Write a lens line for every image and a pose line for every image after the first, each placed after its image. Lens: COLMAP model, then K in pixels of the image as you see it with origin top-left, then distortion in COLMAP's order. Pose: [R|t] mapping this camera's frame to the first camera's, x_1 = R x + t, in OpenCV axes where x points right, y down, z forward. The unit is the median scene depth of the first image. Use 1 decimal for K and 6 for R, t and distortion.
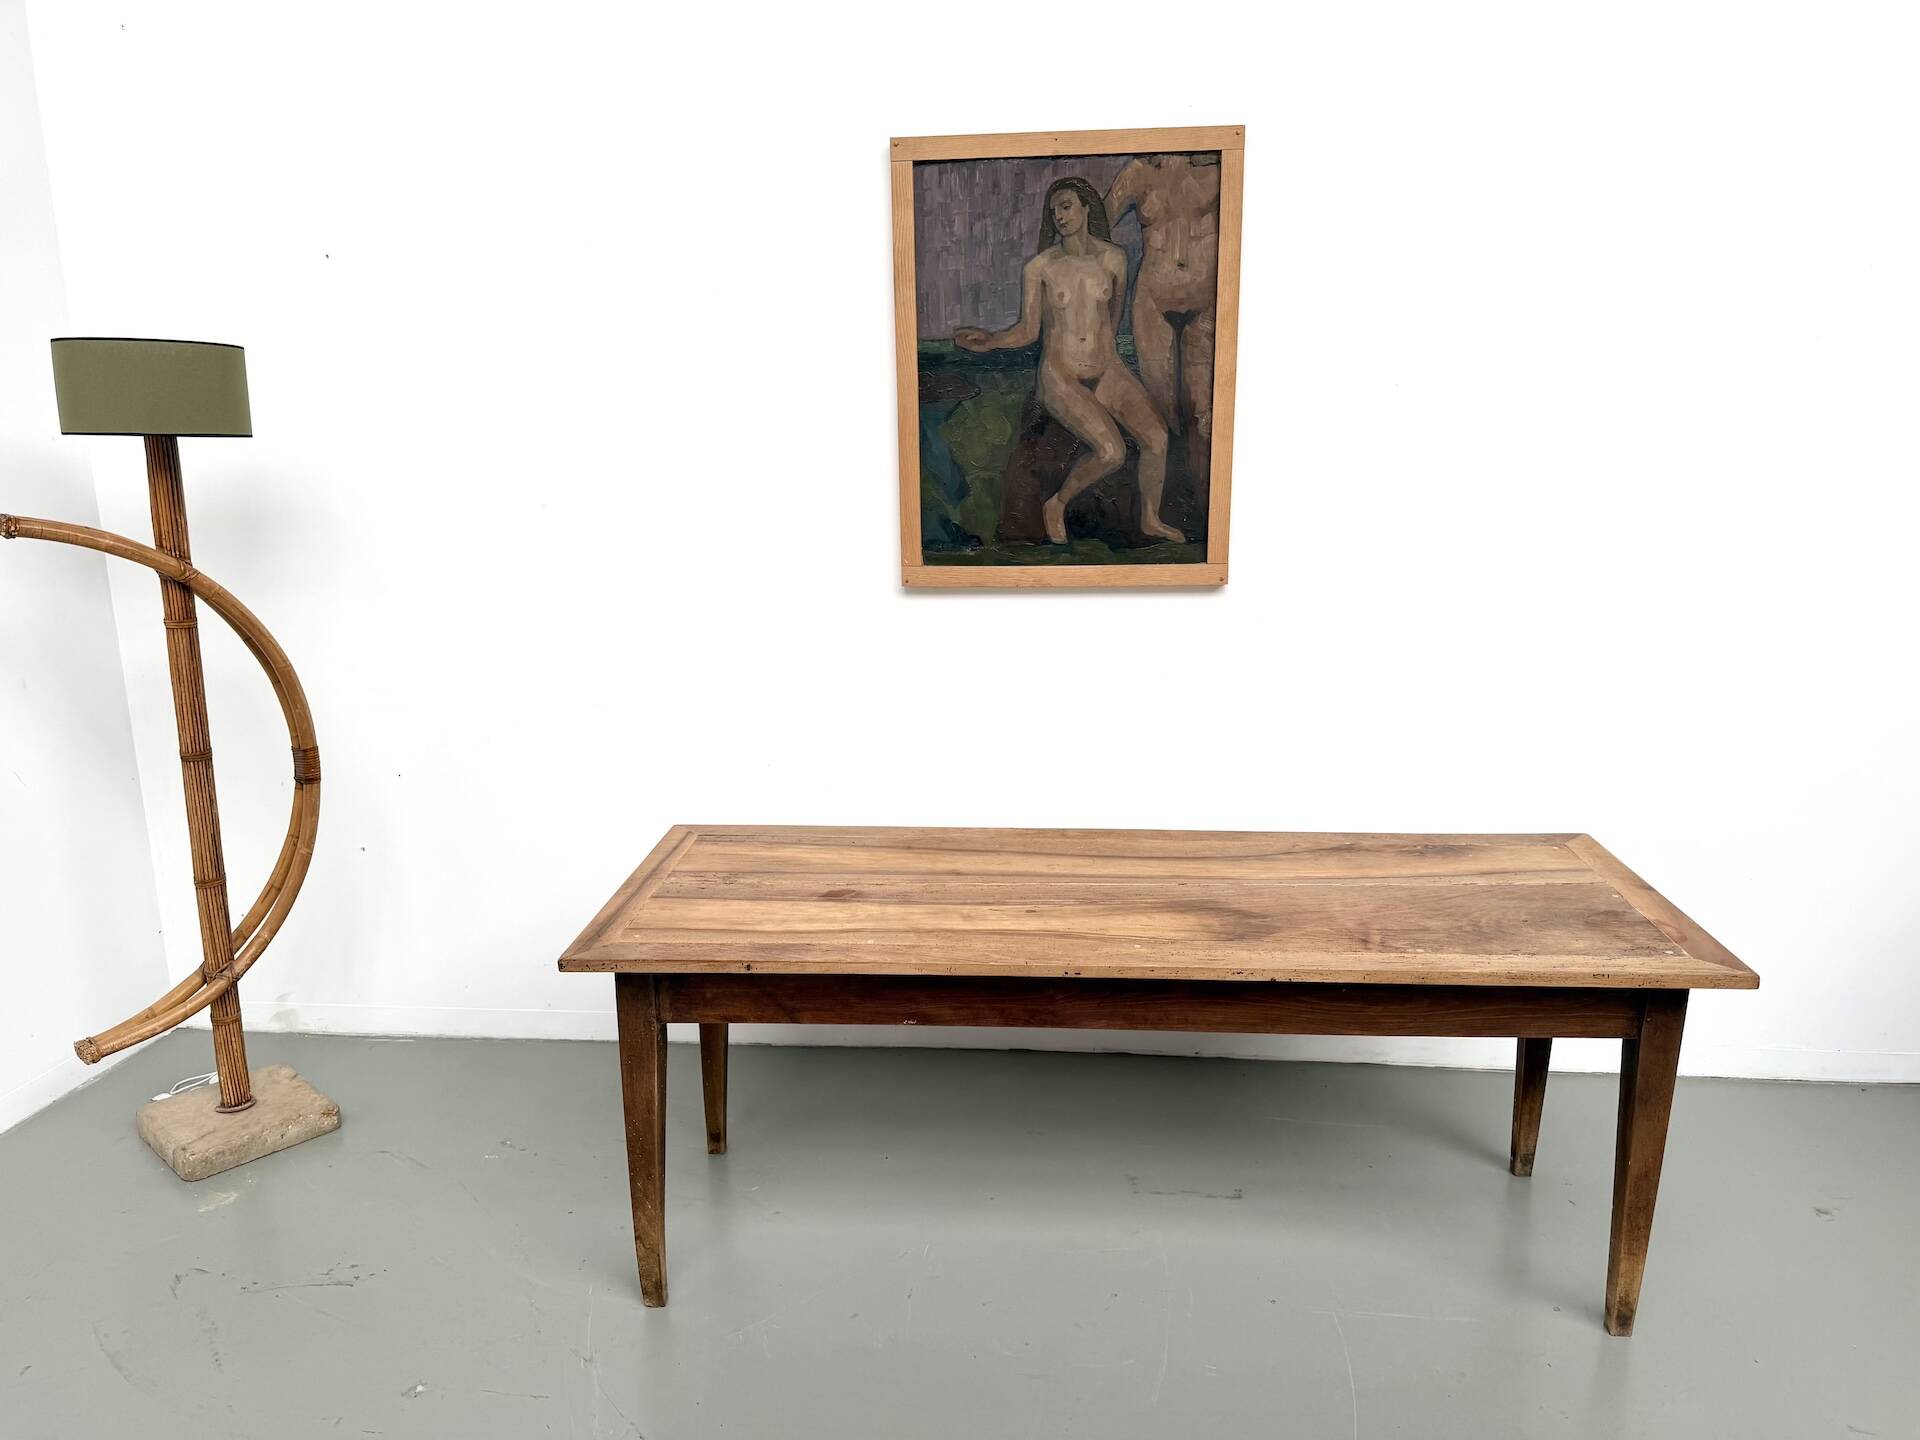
lens RADIAL K [[1351.8, 0, 953.8], [0, 1351.8, 737.6], [0, 0, 1]] dist [0.146572, -0.202409]
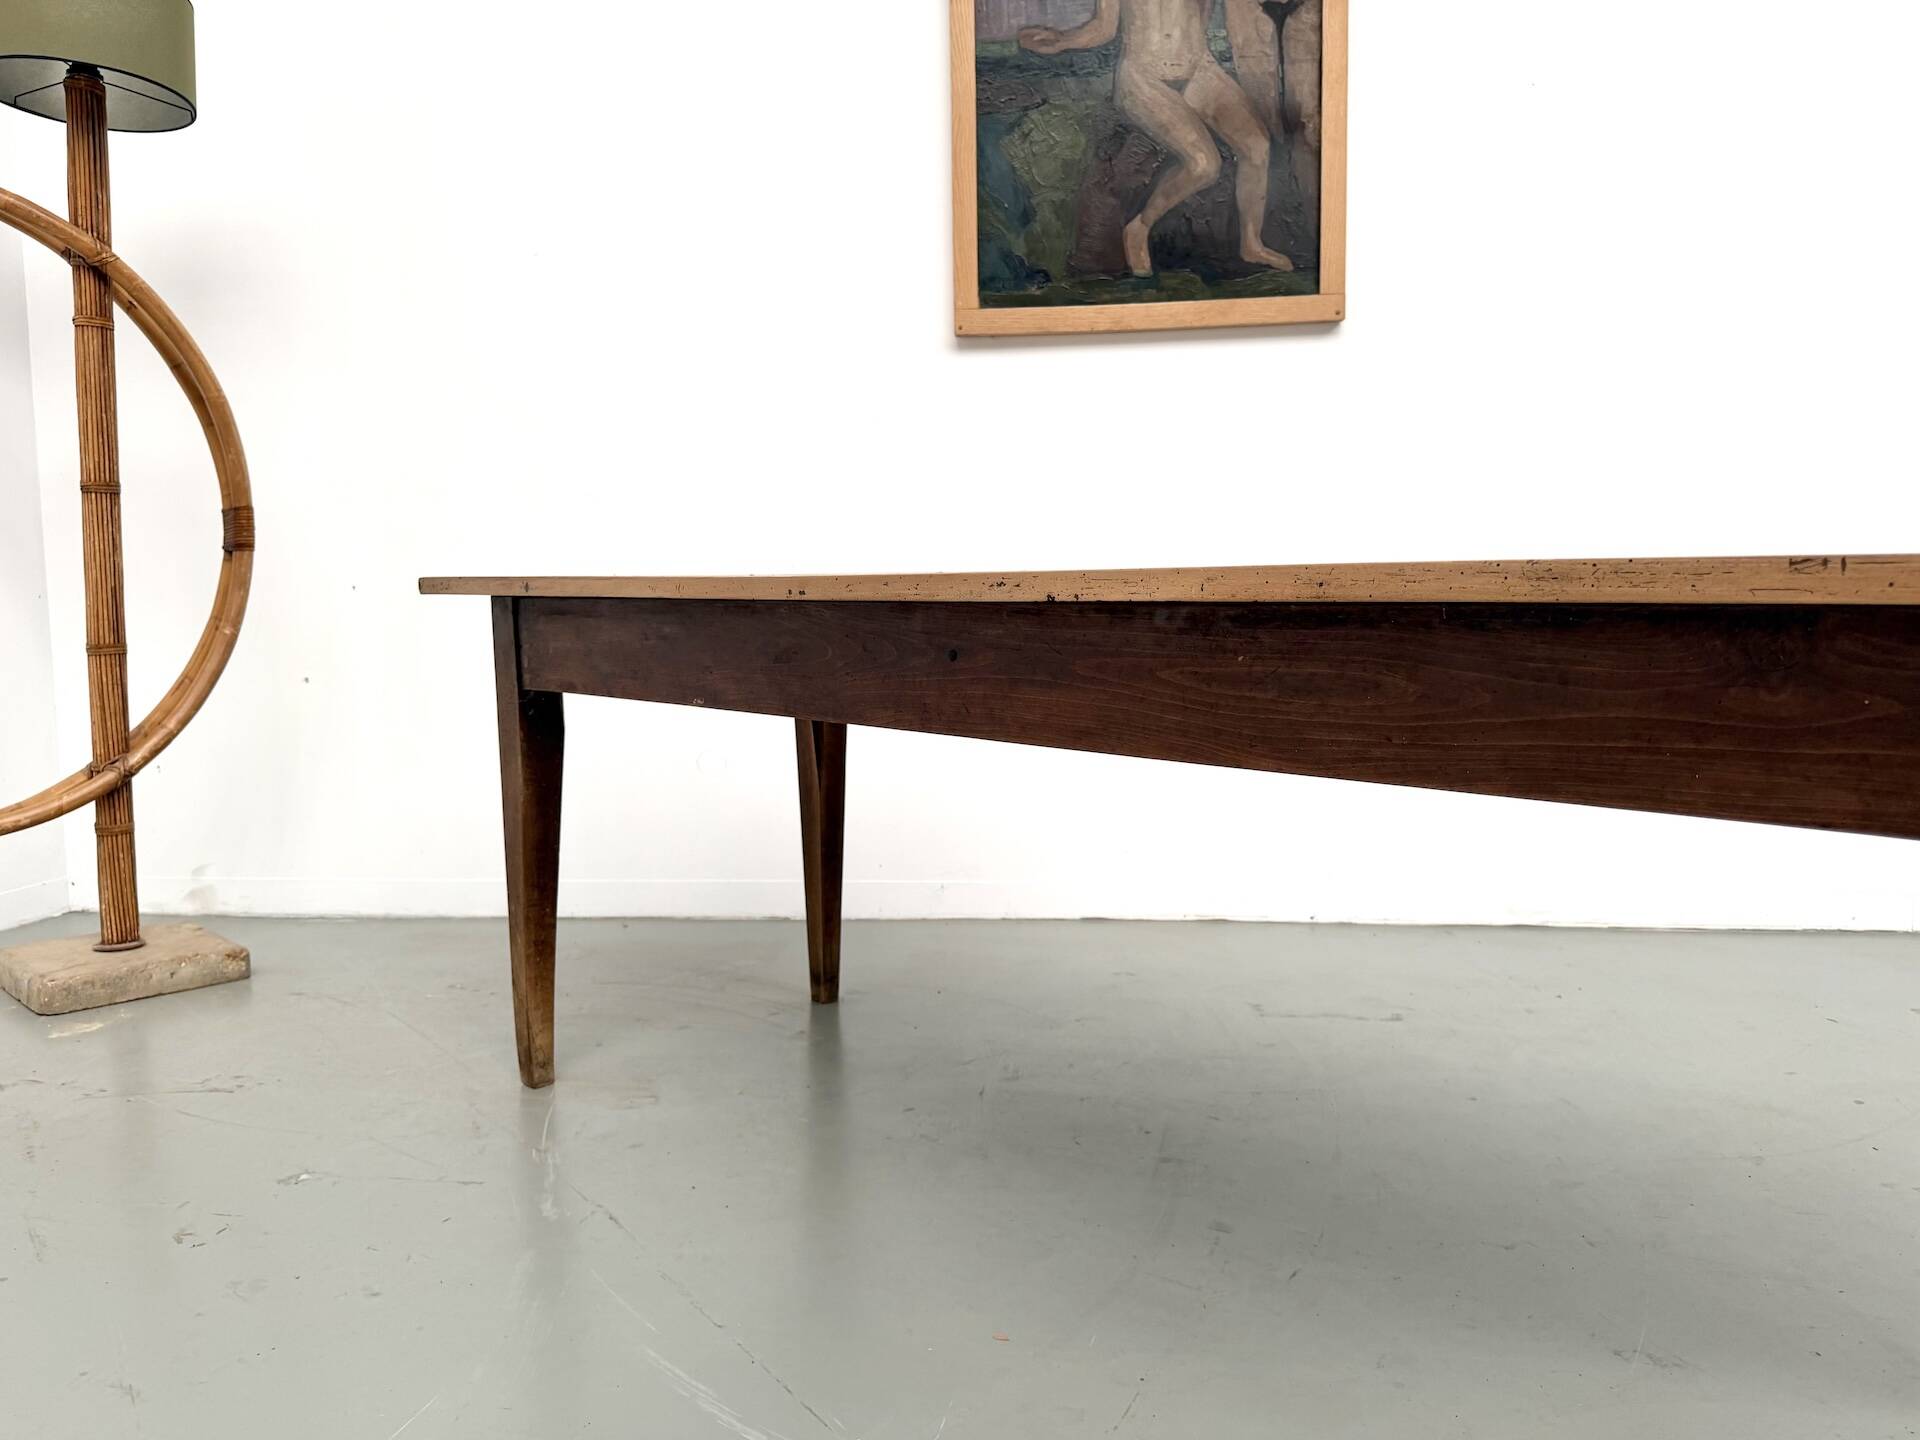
lens RADIAL K [[1380.4, 0, 969.2], [0, 1380.4, 723.5], [0, 0, 1]] dist [0.035535, -0.043225]
pose [[0.999989, -0.000149, 0.004612, -0.034496], [0.000793, 0.990171, -0.139863, 0.256959], [-0.004546, 0.139865, 0.990160, 0.194913]]
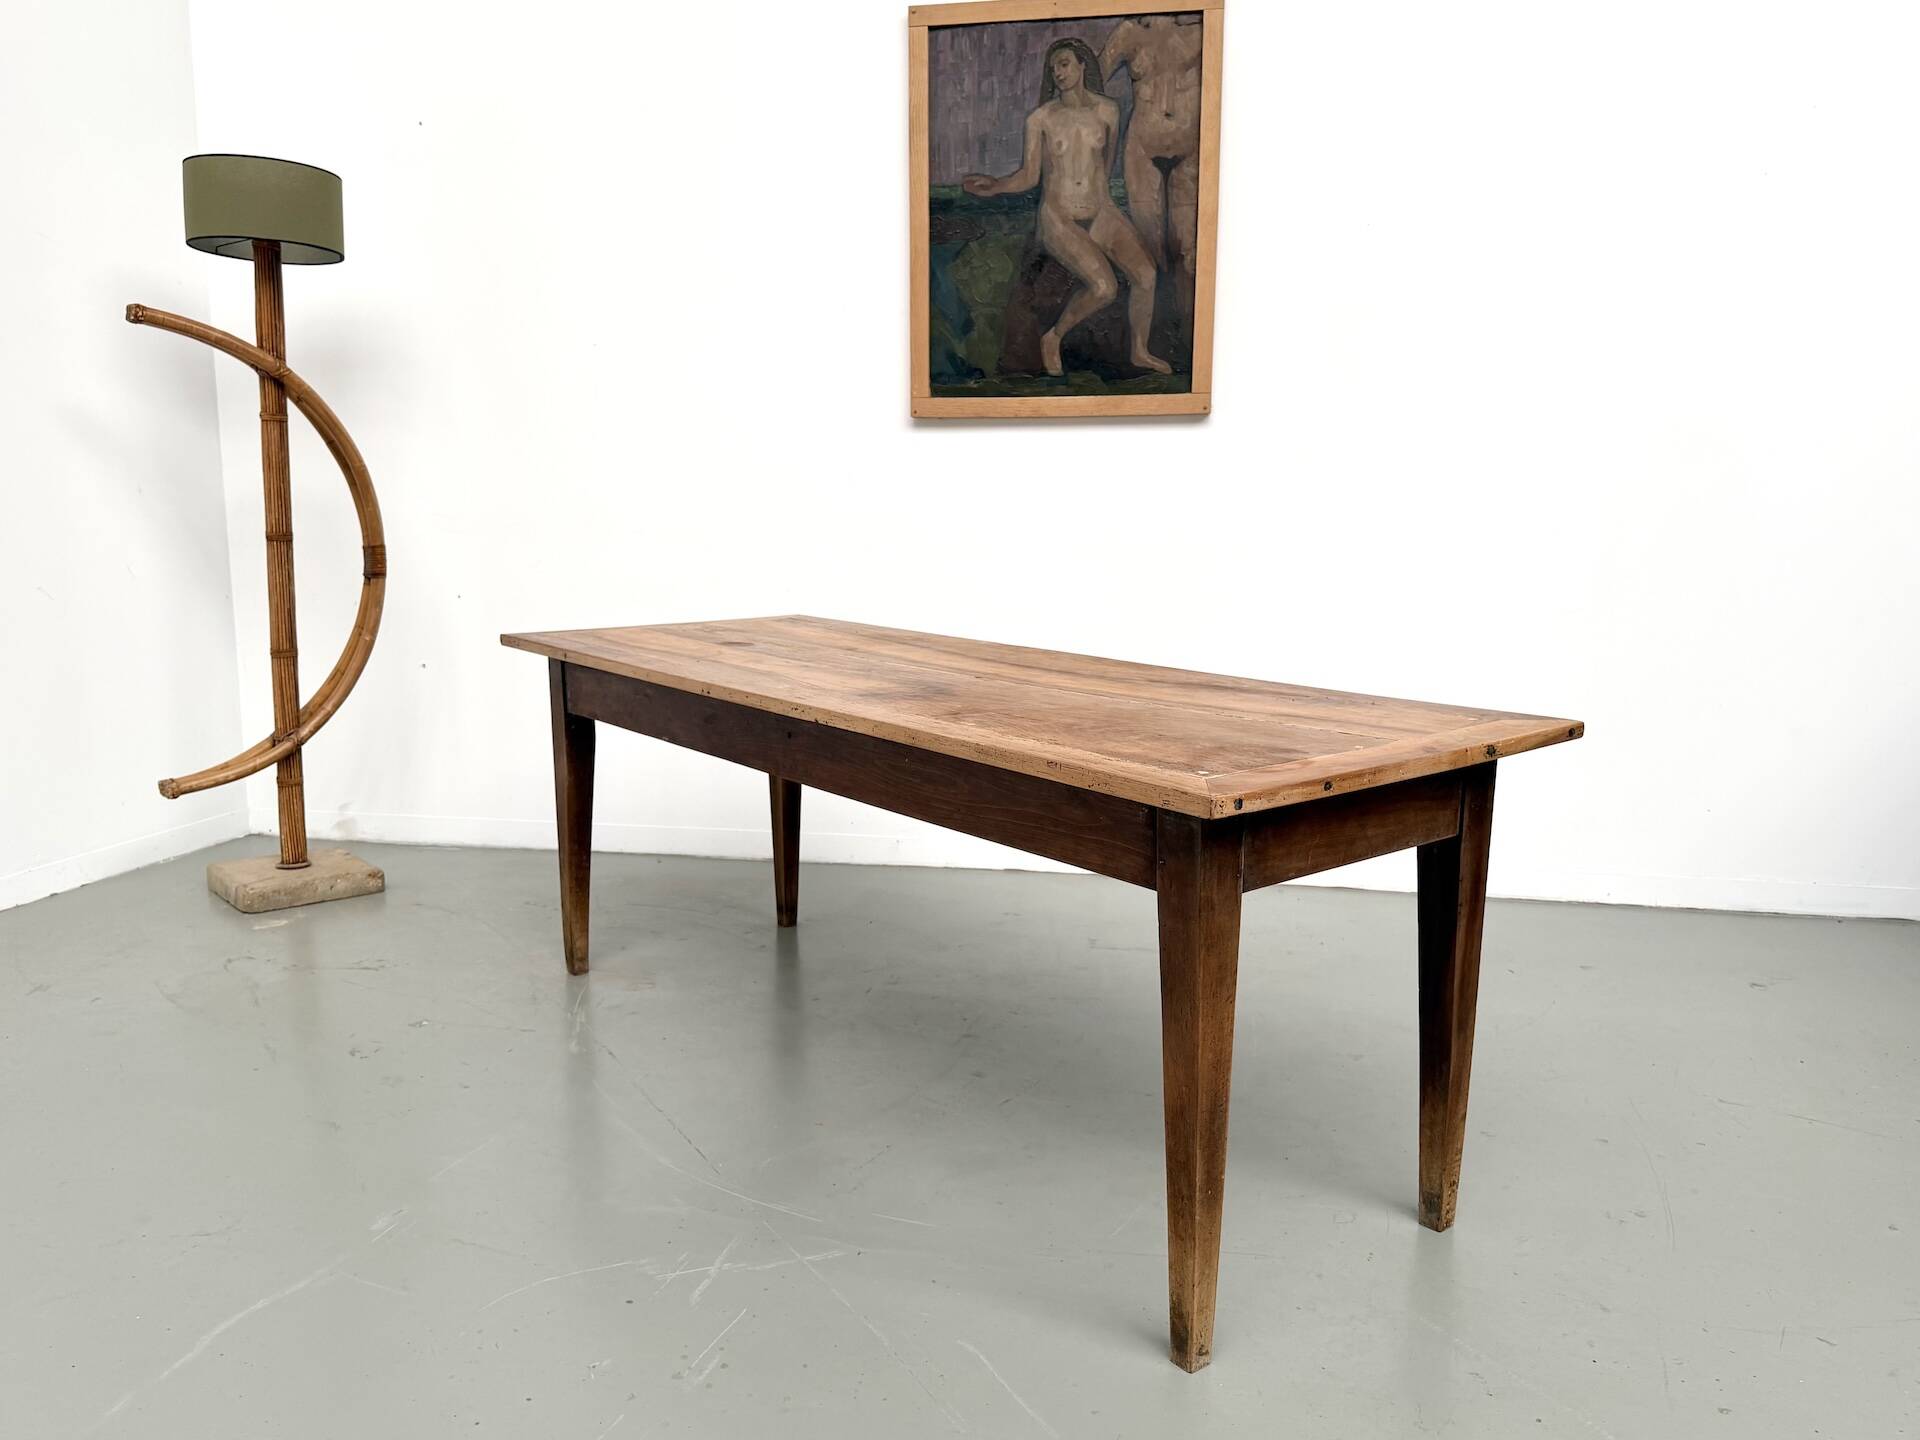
lens RADIAL K [[1458.8, 0, 967.5], [0, 1458.8, 729.6], [0, 0, 1]] dist [0.130224, -0.225533]
pose [[0.996174, 0.030020, -0.082070, 0.114948], [-0.035951, 0.996773, -0.071774, 0.228623], [0.079651, 0.074450, 0.994039, -0.146111]]
